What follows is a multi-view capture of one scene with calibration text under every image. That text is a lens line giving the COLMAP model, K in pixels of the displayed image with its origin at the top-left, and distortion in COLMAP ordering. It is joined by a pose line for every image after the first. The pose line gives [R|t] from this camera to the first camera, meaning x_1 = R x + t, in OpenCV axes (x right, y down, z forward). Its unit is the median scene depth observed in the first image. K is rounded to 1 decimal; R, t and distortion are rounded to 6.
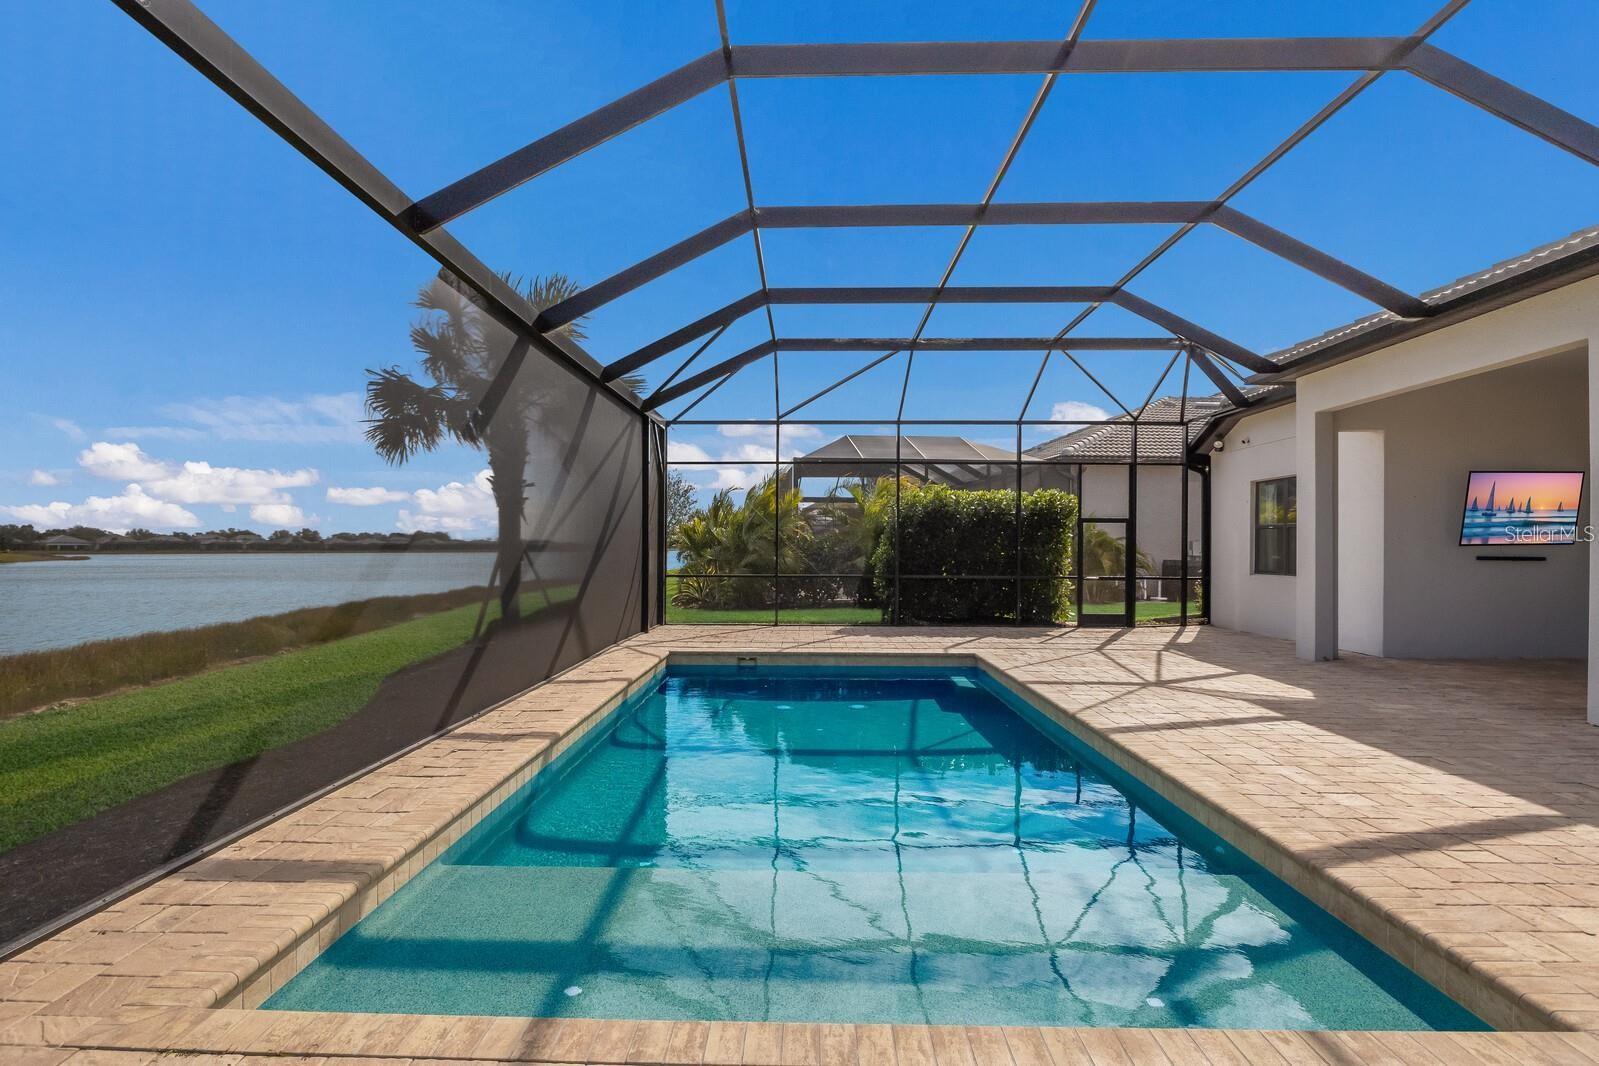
lens RADIAL K [[861.9, 0, 799.5], [0, 861.9, 533.0], [0, 0, 1]] dist [-0.000878, -0.001221]
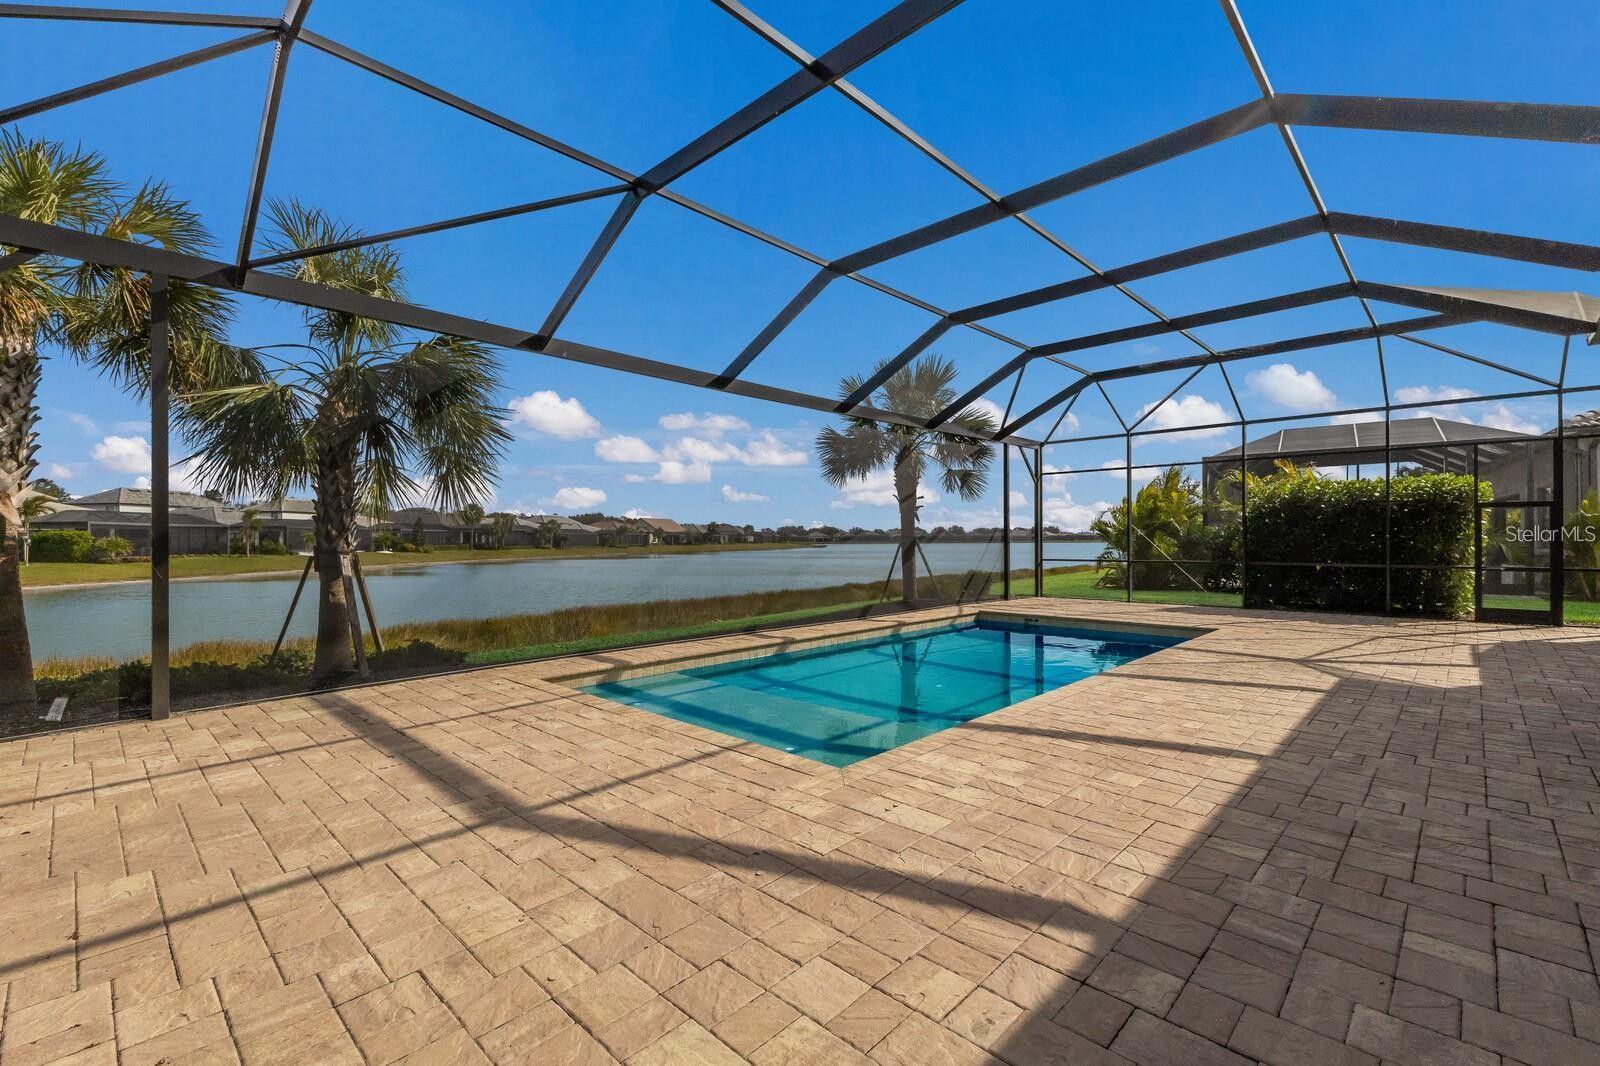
lens RADIAL K [[699.6, 0, 800.0], [0, 699.6, 533.0], [0, 0, 1]] dist [-0.001447, -0.000251]
pose [[0.741879, -0.010233, -0.670456, 0.309852], [0.016479, 0.999860, 0.002974, -0.000408], [0.670332, -0.013255, 0.741943, -0.051553]]
